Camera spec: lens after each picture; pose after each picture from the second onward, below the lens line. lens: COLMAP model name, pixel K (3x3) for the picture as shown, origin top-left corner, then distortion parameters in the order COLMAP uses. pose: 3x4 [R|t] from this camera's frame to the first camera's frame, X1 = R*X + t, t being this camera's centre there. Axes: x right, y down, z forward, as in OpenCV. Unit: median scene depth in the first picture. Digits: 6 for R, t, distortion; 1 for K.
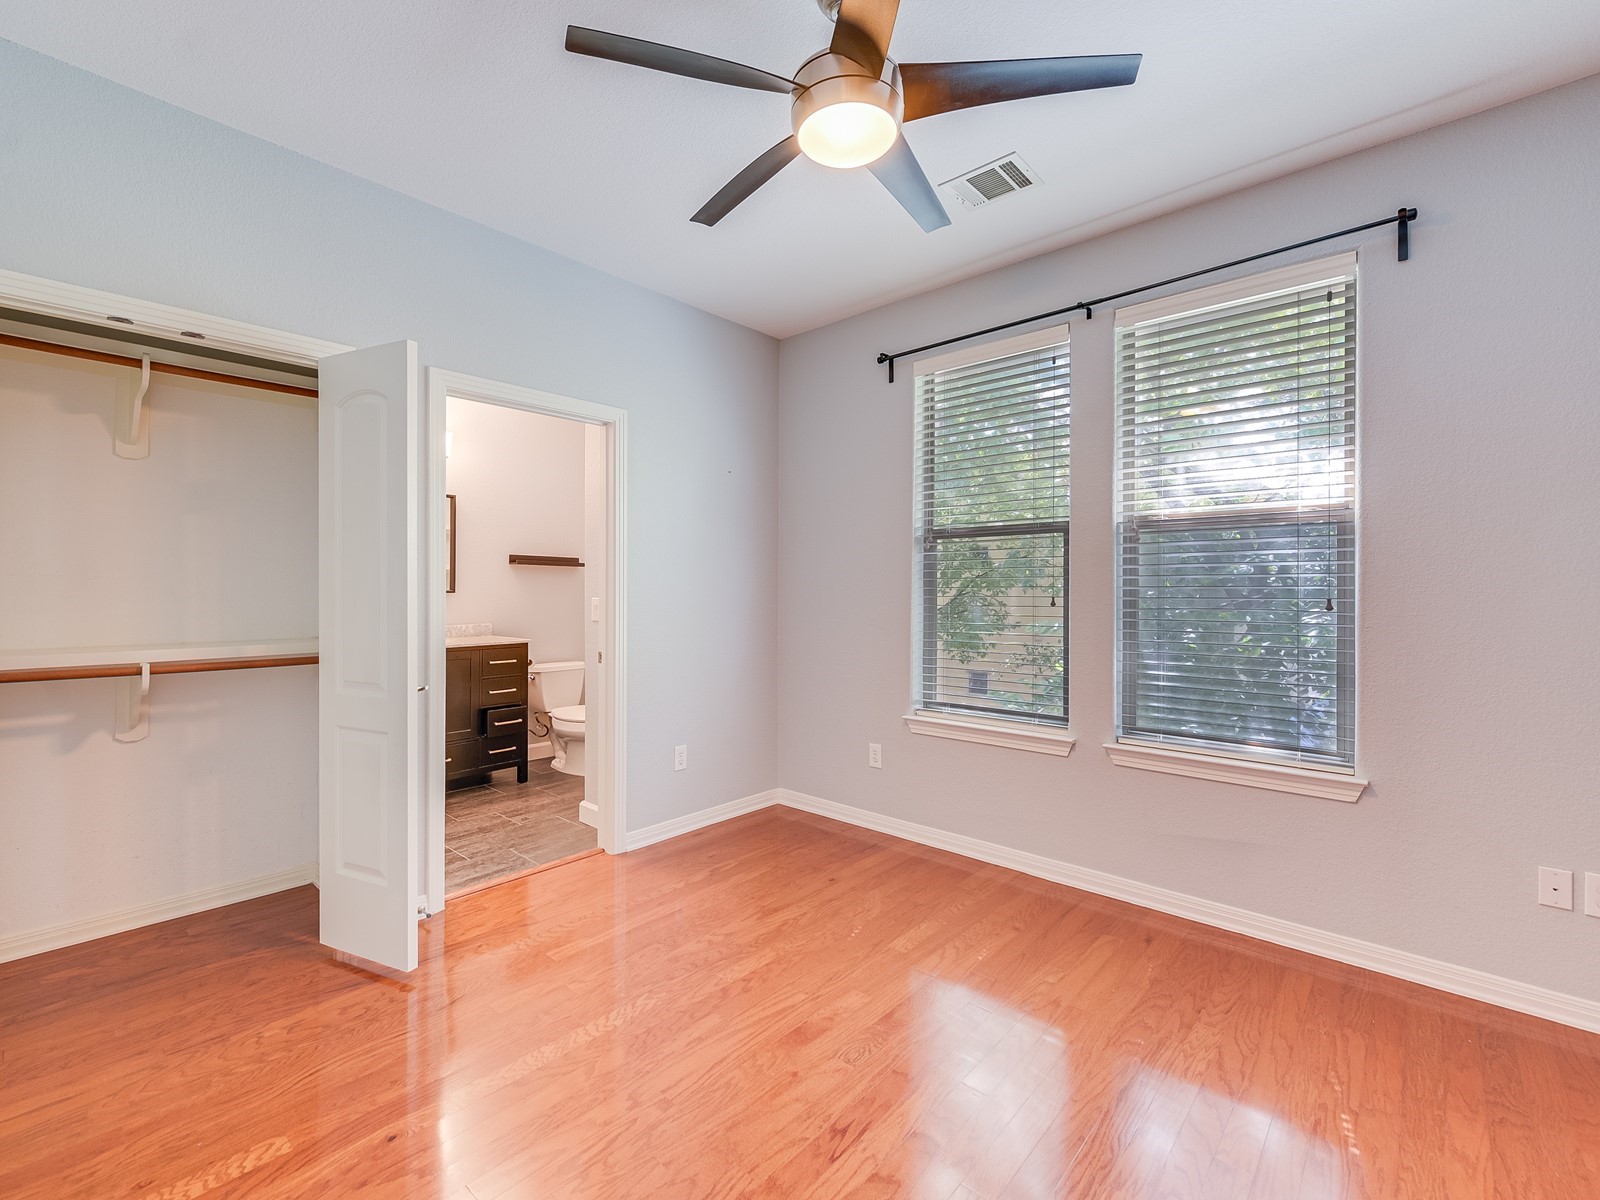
lens RADIAL K [[714.2, 0, 793.9], [0, 714.2, 588.4], [0, 0, 1]] dist [-0.013926, -0.001039]
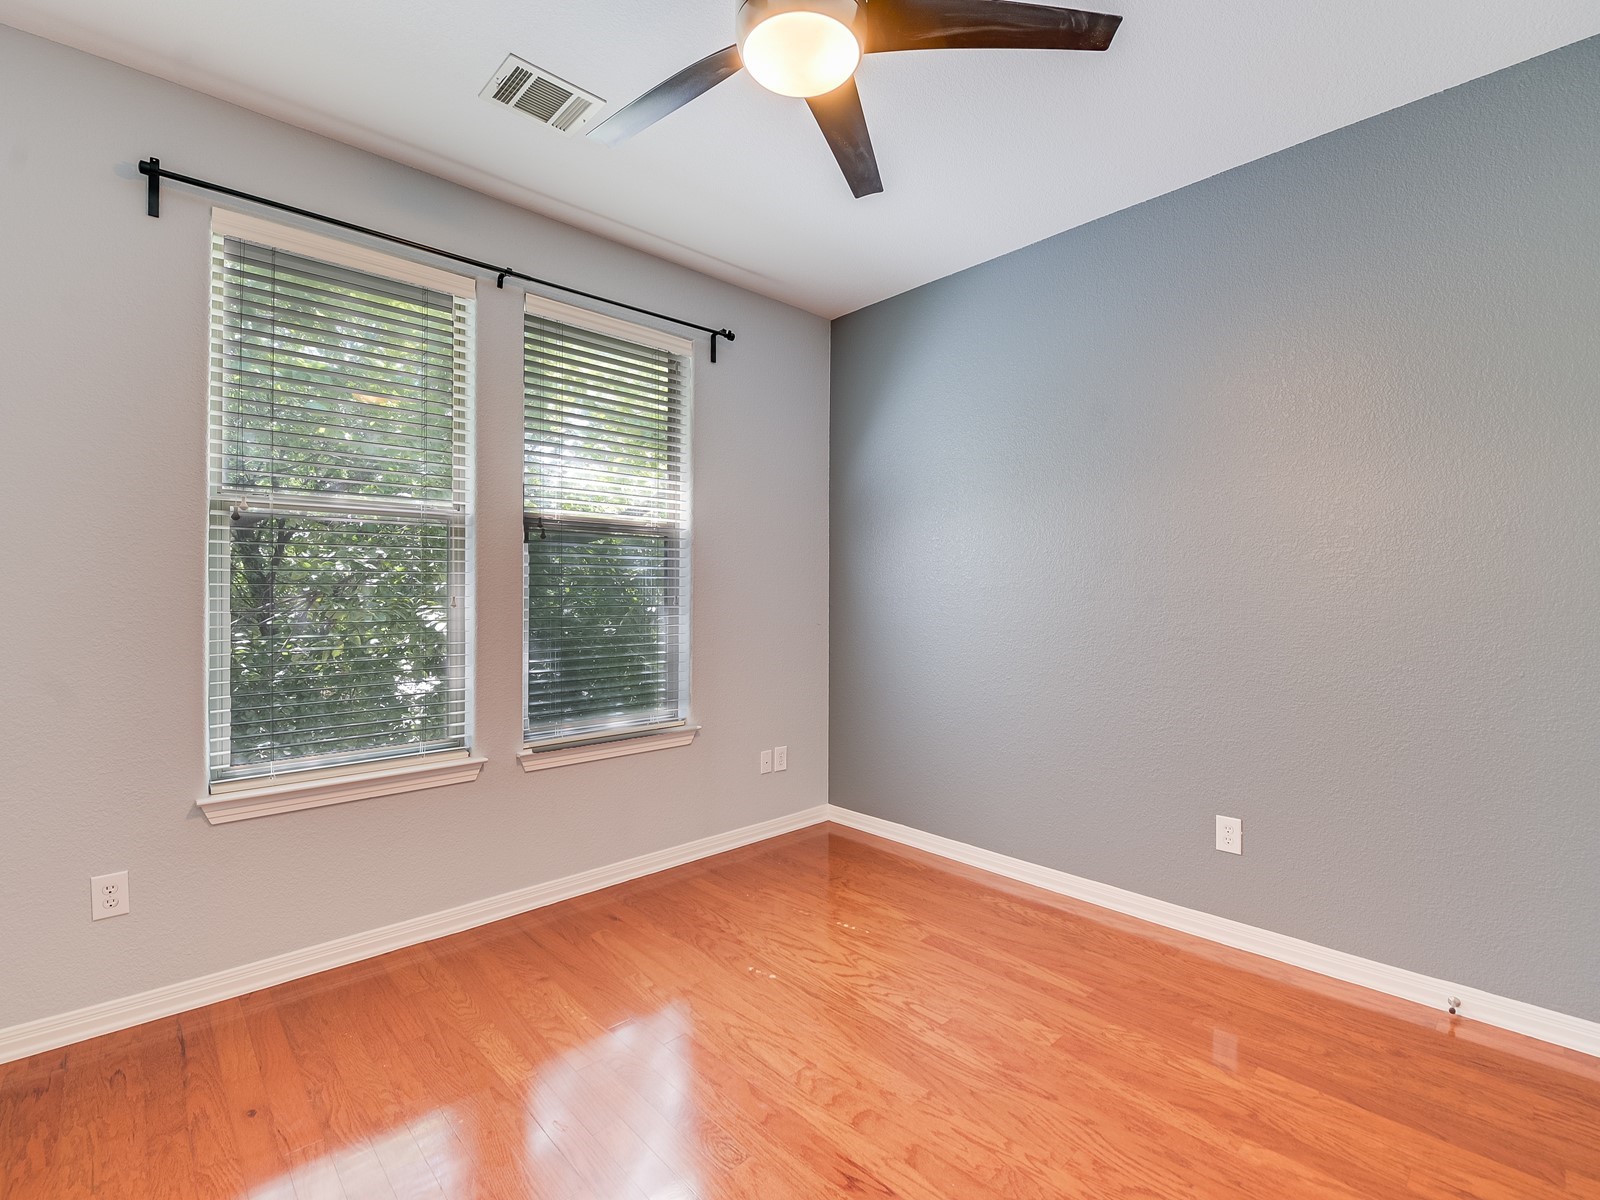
lens RADIAL K [[725.5, 0, 798.2], [0, 725.5, 594.3], [0, 0, 1]] dist [-0.015509, -0.000553]
pose [[0.075659, -0.013340, 0.997045, -0.540723], [-0.010458, 0.999845, 0.014171, -0.007944], [-0.997079, -0.011499, 0.075507, 0.630315]]
